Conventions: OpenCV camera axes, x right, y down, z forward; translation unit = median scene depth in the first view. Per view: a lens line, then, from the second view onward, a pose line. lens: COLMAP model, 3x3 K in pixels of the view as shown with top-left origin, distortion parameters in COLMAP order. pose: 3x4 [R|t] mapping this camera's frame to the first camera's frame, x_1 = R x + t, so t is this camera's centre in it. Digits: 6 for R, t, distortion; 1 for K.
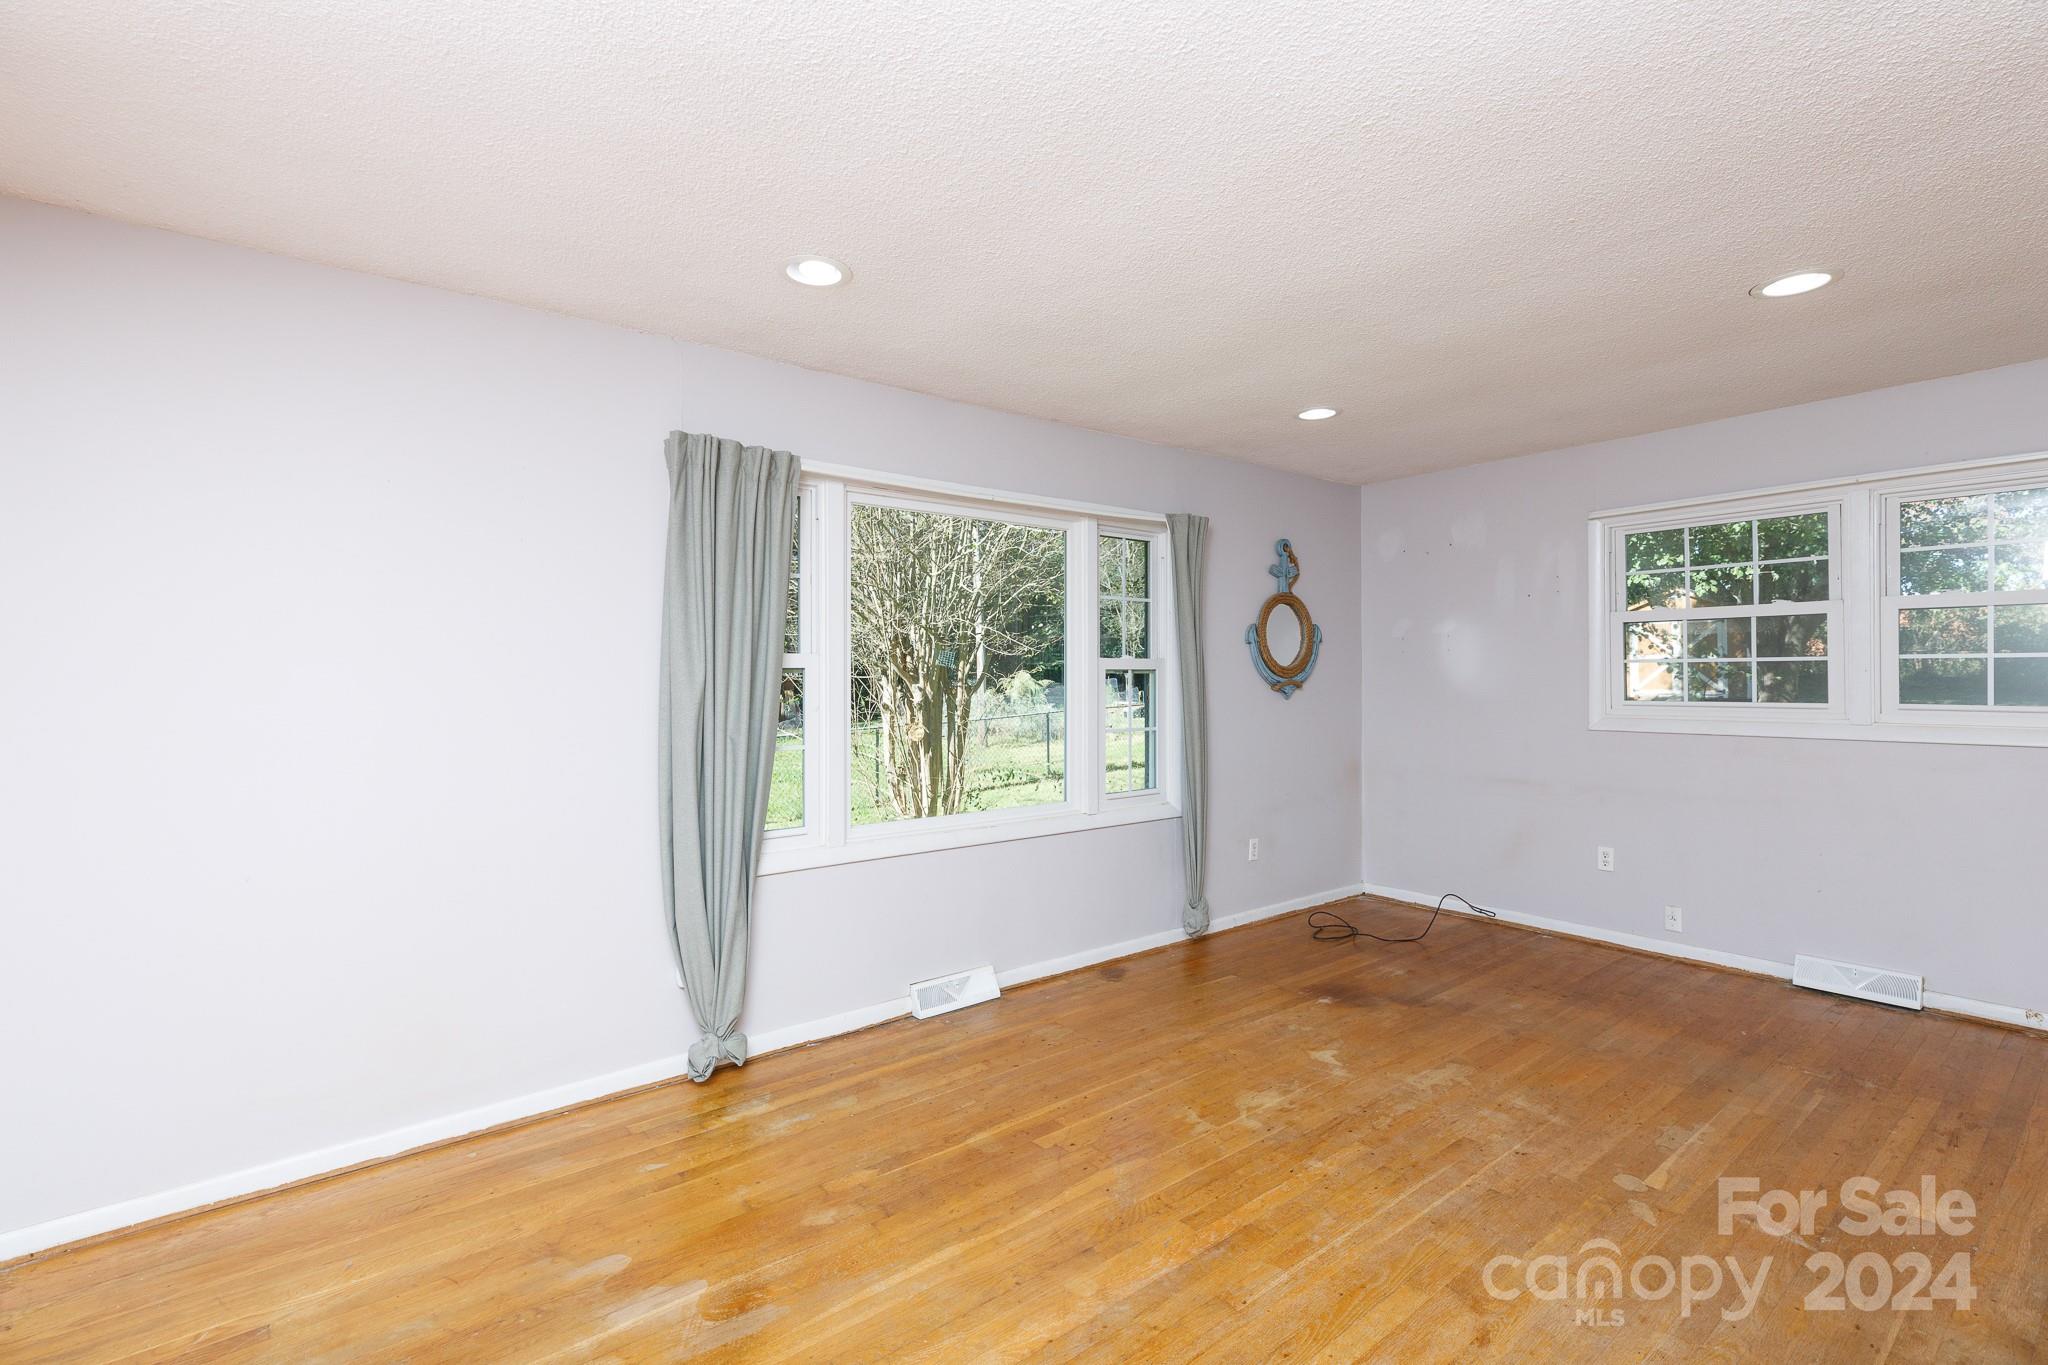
lens RADIAL K [[918.3, 0, 1011.0], [0, 918.3, 679.2], [0, 0, 1]] dist [-0.001983, -0.000712]
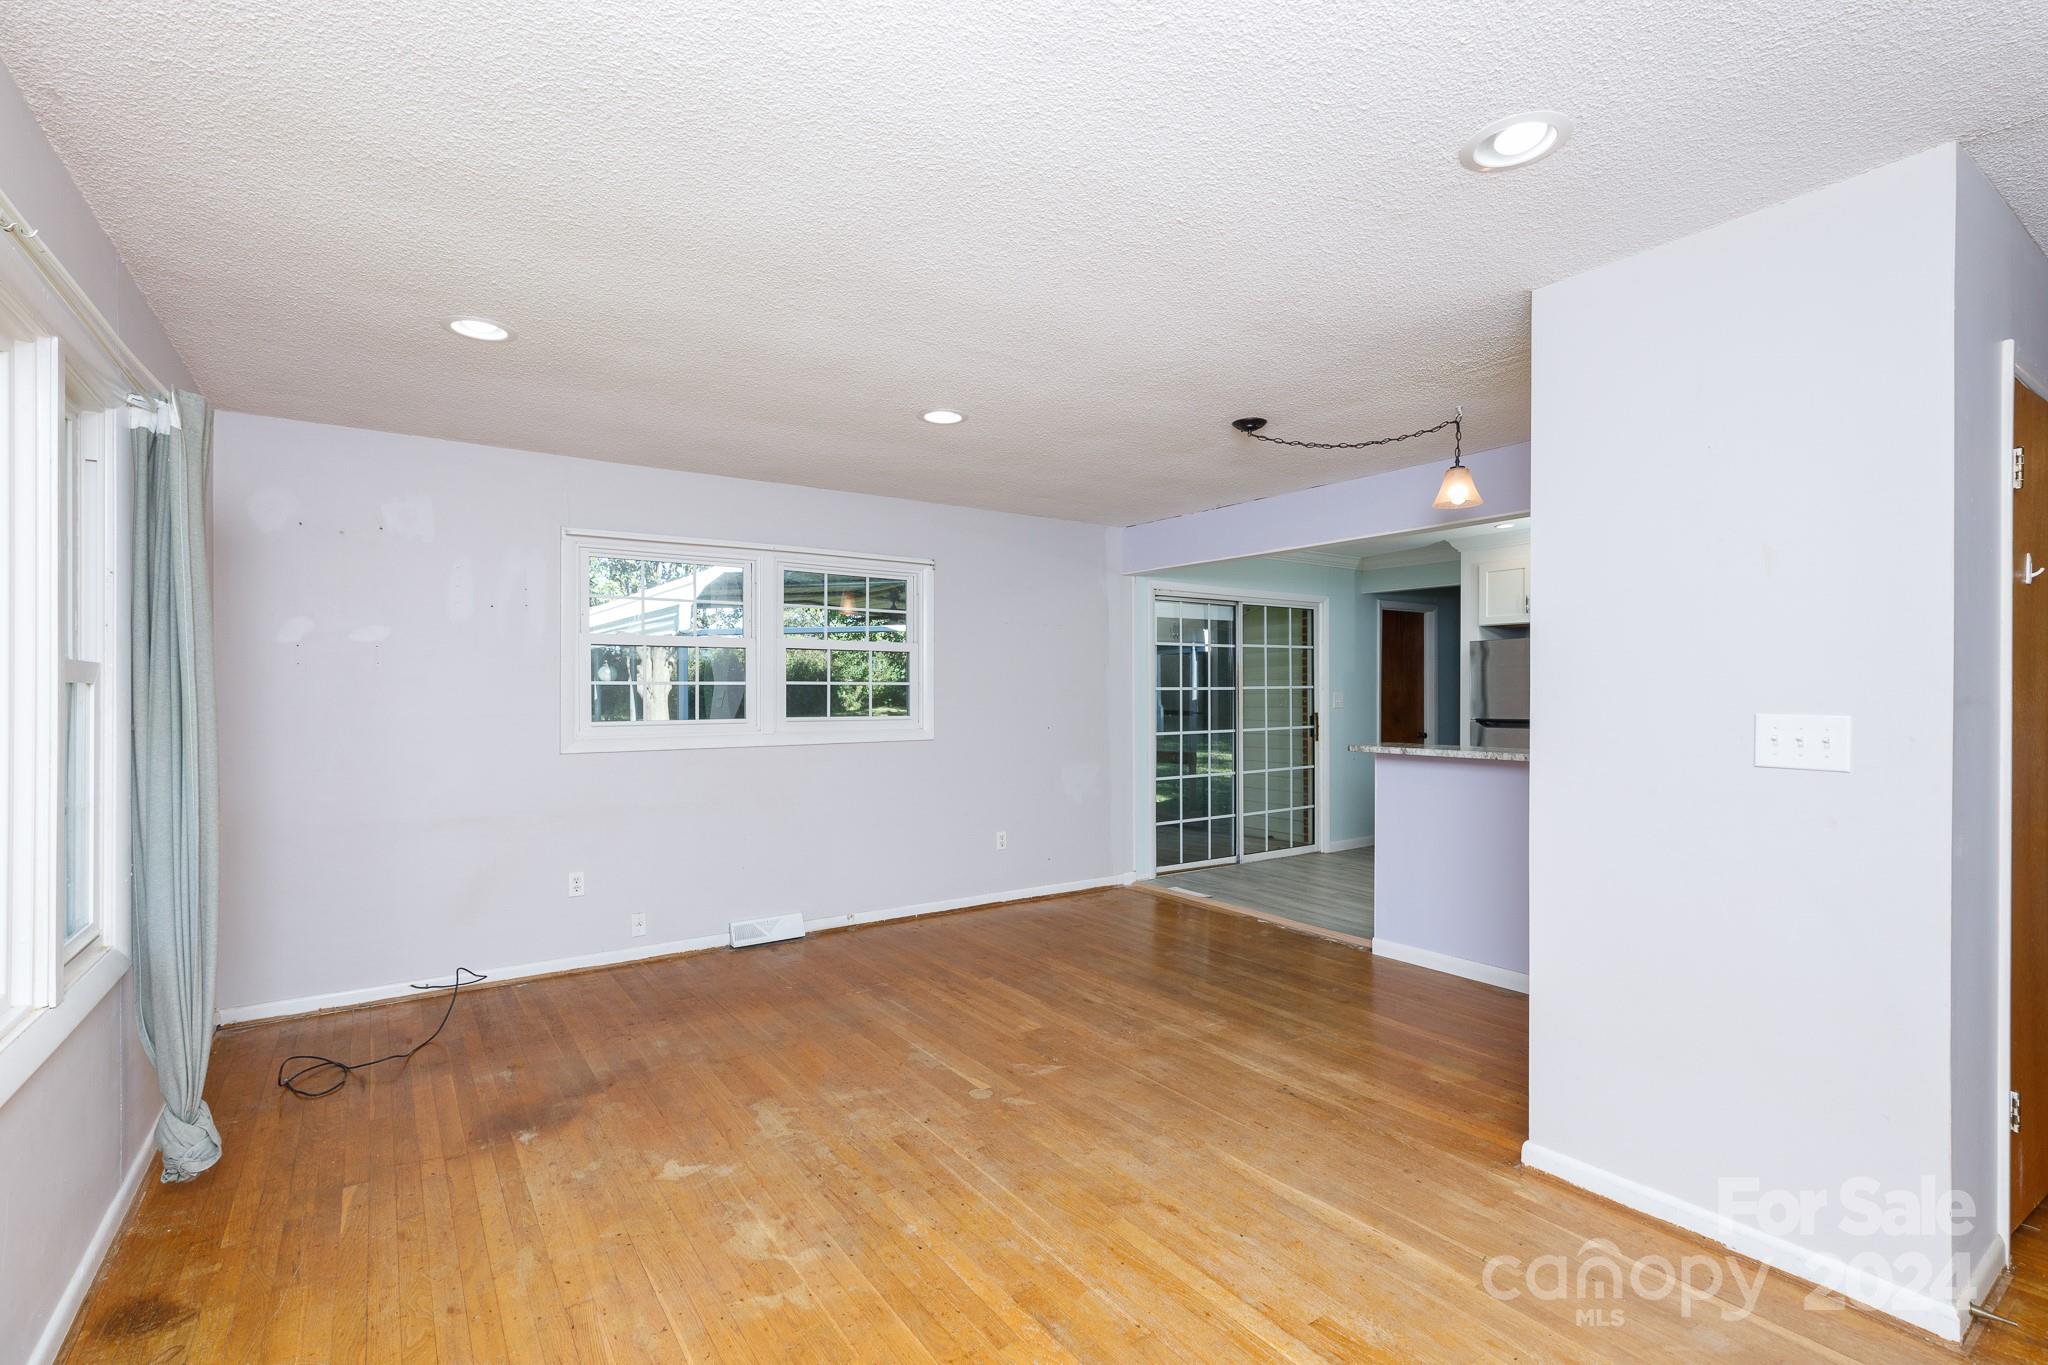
lens RADIAL K [[945.5, 0, 1024.0], [0, 945.5, 682.5], [0, 0, 1]] dist [0.001907, -0.000034]
pose [[0.034021, 0.014213, 0.999320, -0.475513], [0.008287, 0.999860, -0.014502, -0.001622], [-0.999387, 0.008775, 0.033898, 0.658112]]
